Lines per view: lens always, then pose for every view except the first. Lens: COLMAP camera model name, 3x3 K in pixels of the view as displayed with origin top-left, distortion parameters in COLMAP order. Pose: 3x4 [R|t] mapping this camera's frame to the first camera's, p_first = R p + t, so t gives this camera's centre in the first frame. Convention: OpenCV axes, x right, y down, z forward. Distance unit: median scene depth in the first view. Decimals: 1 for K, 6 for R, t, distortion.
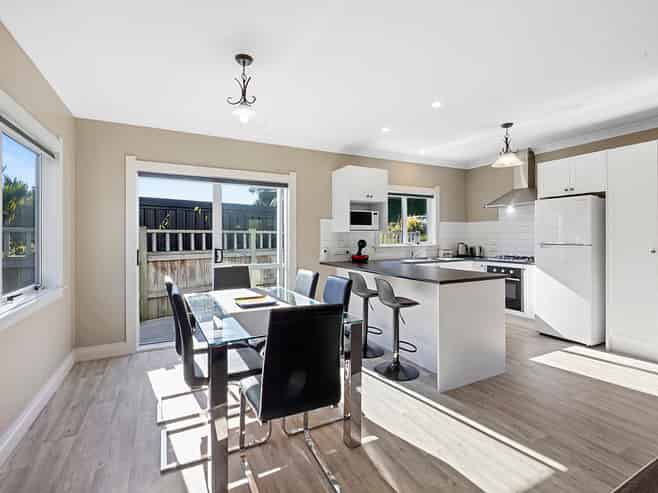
lens RADIAL K [[318.9, 0, 327.7], [0, 318.9, 238.9], [0, 0, 1]] dist [0.012559, 0.000392]
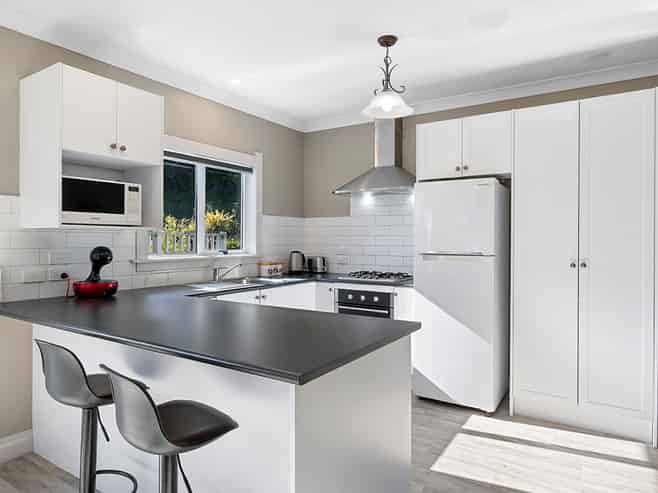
lens RADIAL K [[424.5, 0, 327.8], [0, 424.5, 242.9], [0, 0, 1]] dist [-0.000251, 0.000314]
pose [[0.867066, 0.003872, 0.498178, 0.081853], [-0.003677, 0.999992, -0.001372, -0.003106], [-0.498179, -0.000643, 0.867074, 0.317893]]
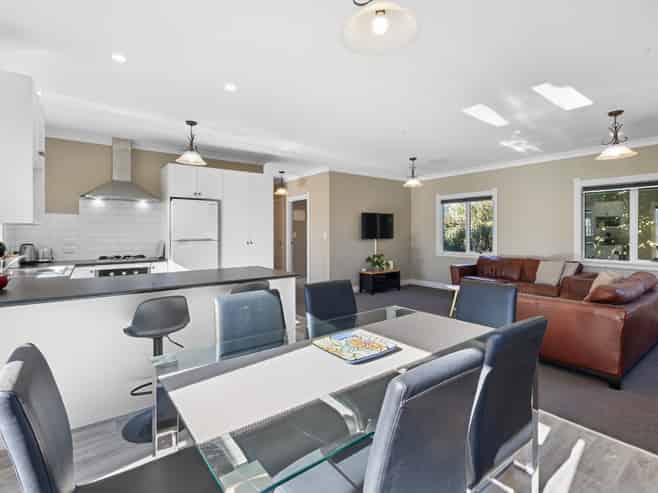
lens RADIAL K [[318.9, 0, 327.7], [0, 318.9, 238.9], [0, 0, 1]] dist [0.012559, 0.000392]
pose [[-0.158768, -0.018194, 0.987148, -0.387433], [0.011191, 0.999733, 0.020226, -0.004986], [-0.987252, 0.014259, -0.158522, 0.568038]]
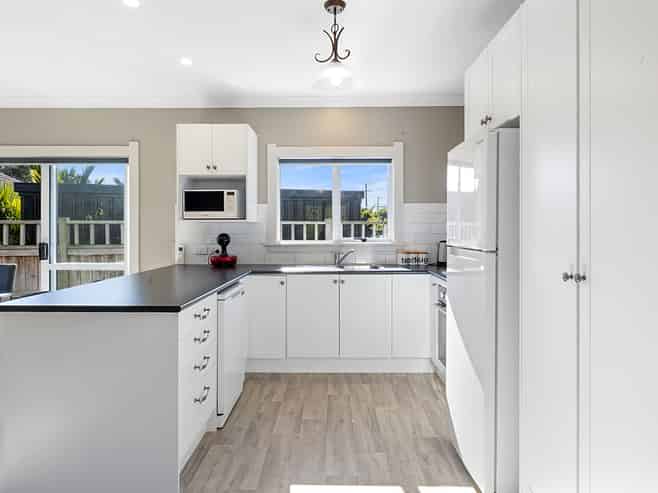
lens RADIAL K [[403.6, 0, 327.6], [0, 403.6, 231.1], [0, 0, 1]] dist [0.002518, 0.000622]
pose [[0.890424, 0.005517, -0.455099, 0.641799], [-0.004857, 0.999985, 0.002619, -0.005388], [0.455106, -0.000122, 0.890437, 0.331818]]
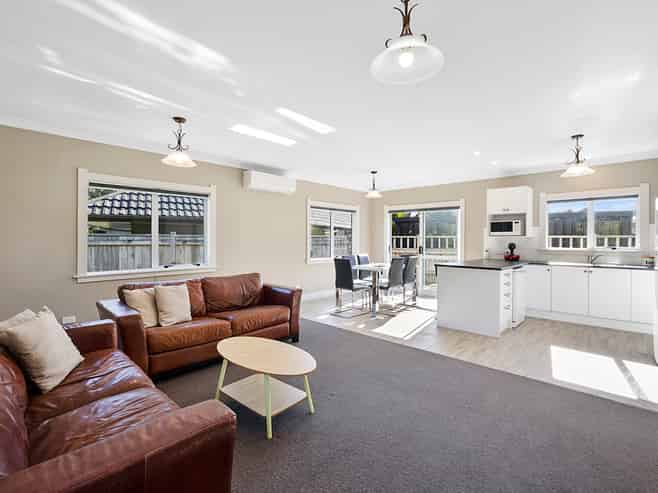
lens RADIAL K [[318.9, 0, 327.7], [0, 318.9, 238.9], [0, 0, 1]] dist [0.012559, 0.000392]
pose [[0.354889, 0.002882, -0.934904, 0.977602], [-0.008408, 0.999965, -0.000109, -0.007316], [0.934871, 0.007900, 0.354900, -0.128561]]
